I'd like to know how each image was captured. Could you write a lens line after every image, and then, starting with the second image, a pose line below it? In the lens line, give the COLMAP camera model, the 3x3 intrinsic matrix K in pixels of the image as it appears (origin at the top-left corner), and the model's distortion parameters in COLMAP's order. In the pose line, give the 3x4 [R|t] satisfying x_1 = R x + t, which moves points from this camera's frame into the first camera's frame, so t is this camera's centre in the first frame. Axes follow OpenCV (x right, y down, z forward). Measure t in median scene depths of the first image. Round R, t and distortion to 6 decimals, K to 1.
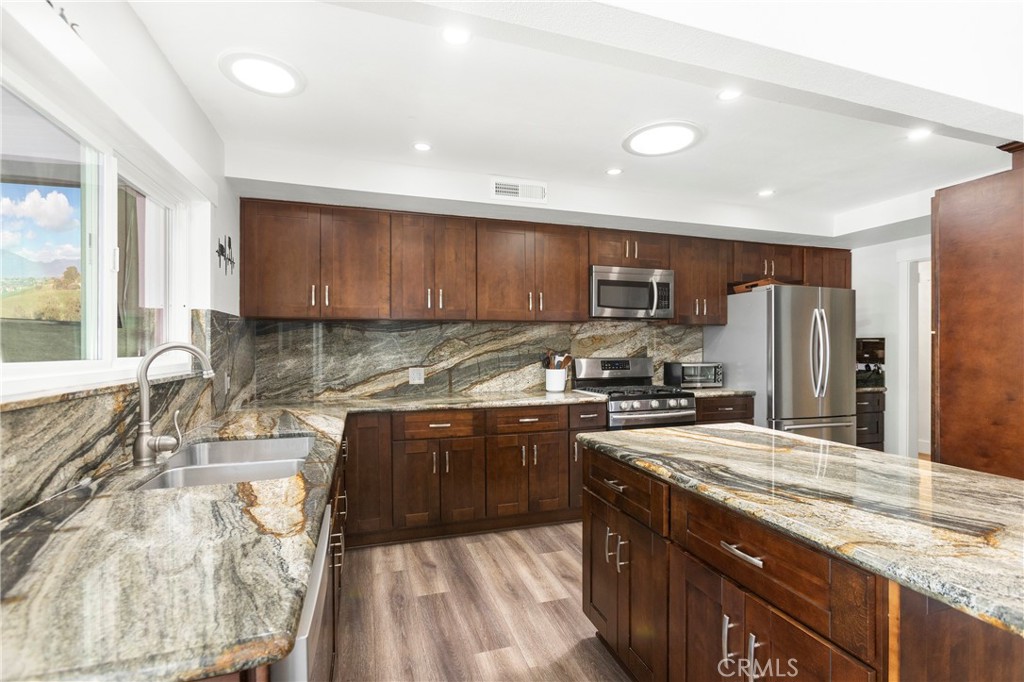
lens RADIAL K [[468.0, 0, 512.0], [0, 468.0, 341.0], [0, 0, 1]] dist [-0.042827, 0.000114]
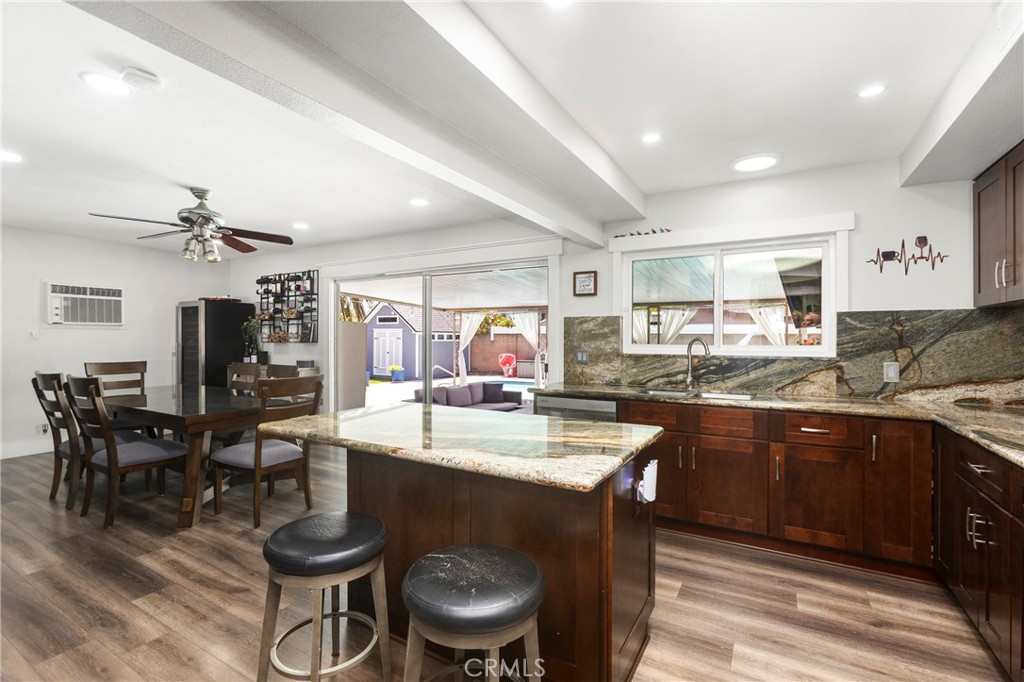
lens RADIAL K [[459.5, 0, 512.0], [0, 459.5, 341.0], [0, 0, 1]] dist [0.001736, 0.000310]
pose [[-0.753201, 0.002148, -0.657787, 0.626363], [0.003976, 0.999991, -0.001287, 0.009041], [0.657779, -0.003585, -0.753202, 0.934903]]
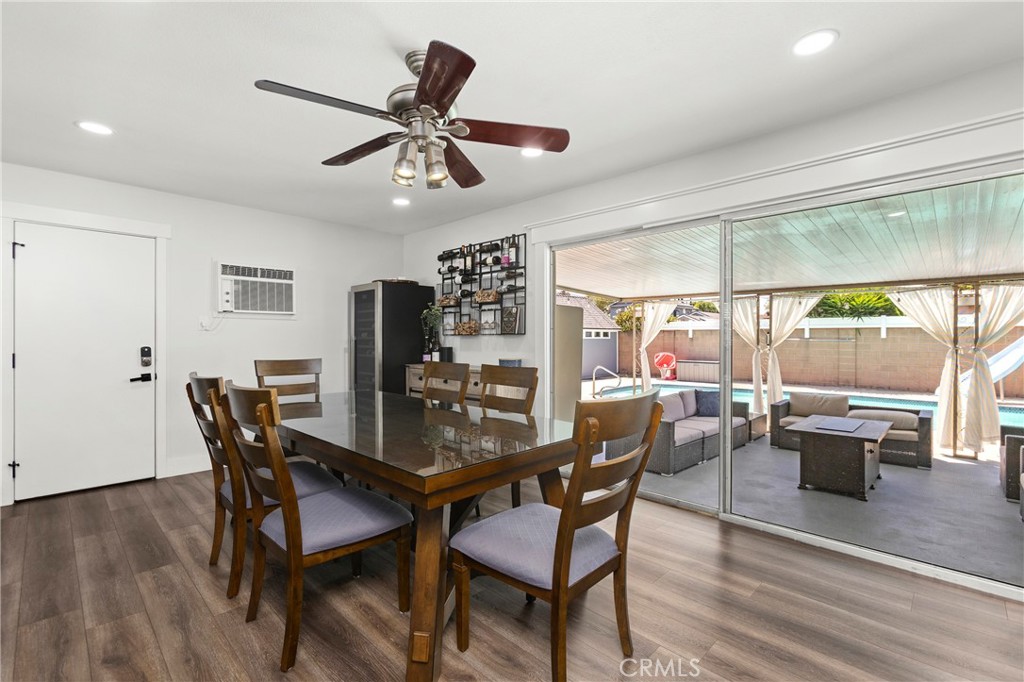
lens RADIAL K [[460.1, 0, 512.0], [0, 460.1, 341.0], [0, 0, 1]] dist [-0.017297, 0.000394]
pose [[-0.889441, 0.004232, -0.457031, 0.638208], [0.005413, 0.999985, -0.001273, 0.028118], [0.457019, -0.003606, -0.889450, 0.261950]]
